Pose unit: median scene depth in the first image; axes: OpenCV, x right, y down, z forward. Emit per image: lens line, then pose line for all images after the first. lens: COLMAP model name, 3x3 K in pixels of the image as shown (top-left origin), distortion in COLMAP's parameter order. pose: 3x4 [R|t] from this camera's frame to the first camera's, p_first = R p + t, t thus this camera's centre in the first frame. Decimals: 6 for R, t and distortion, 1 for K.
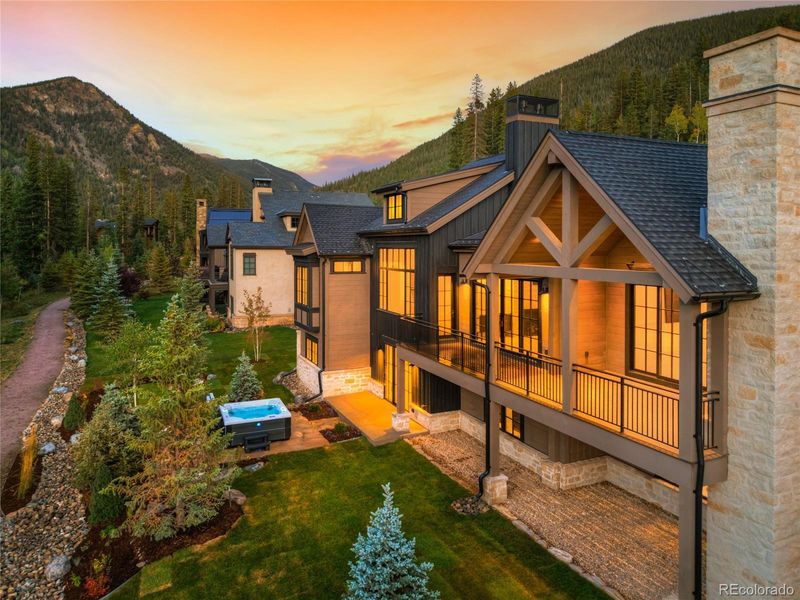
lens RADIAL K [[555.2, 0, 398.8], [0, 555.2, 257.1], [0, 0, 1]] dist [0.004818, -0.001008]
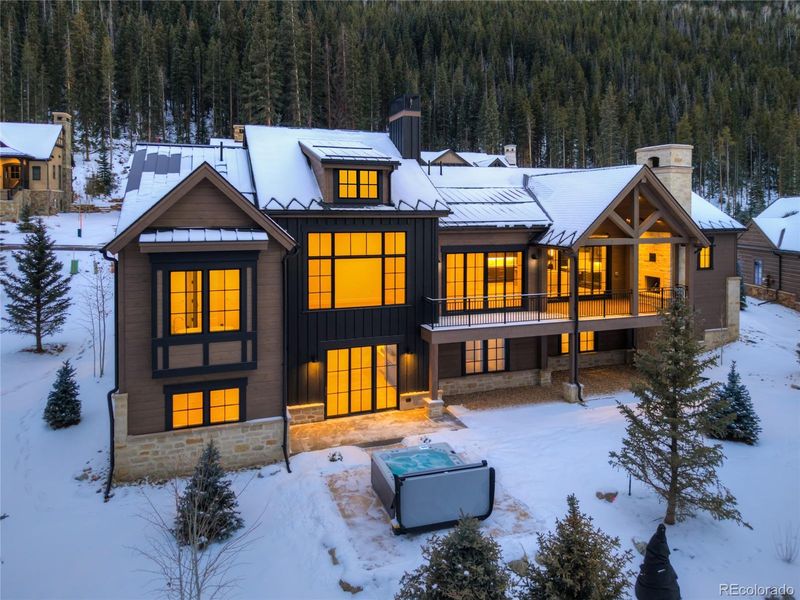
lens RADIAL K [[568.9, 0, 399.5], [0, 568.9, 214.0], [0, 0, 1]] dist [0.023838, -0.001024]
pose [[0.090283, -0.008825, 0.995877, -0.942140], [0.020762, 0.999760, 0.006977, -0.052480], [-0.995700, 0.020046, 0.090444, 0.911015]]
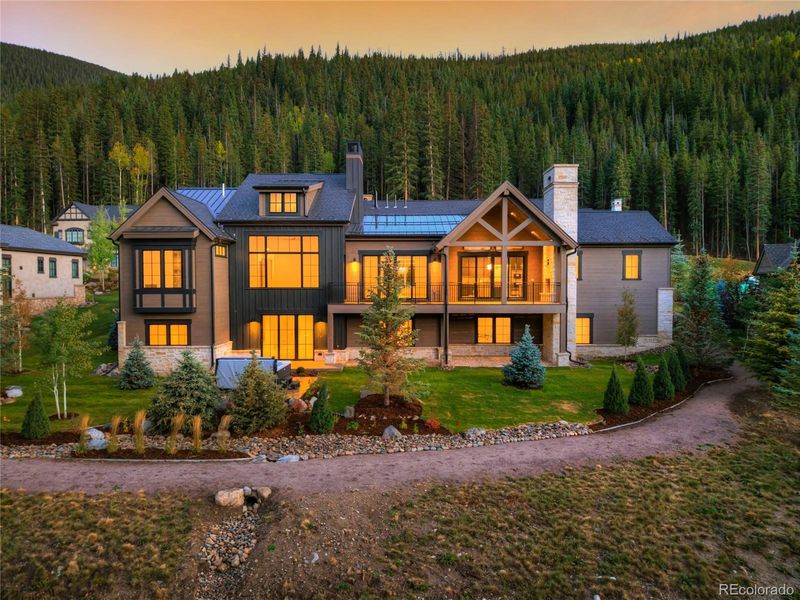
lens RADIAL K [[543.7, 0, 400.0], [0, 543.7, 300.0], [0, 0, 1]] dist [0.016932, -0.006120]
pose [[0.428625, -0.024467, 0.903151, -1.081214], [0.020169, 0.999643, 0.017509, 0.120879], [-0.903257, 0.010711, 0.428965, 0.244788]]
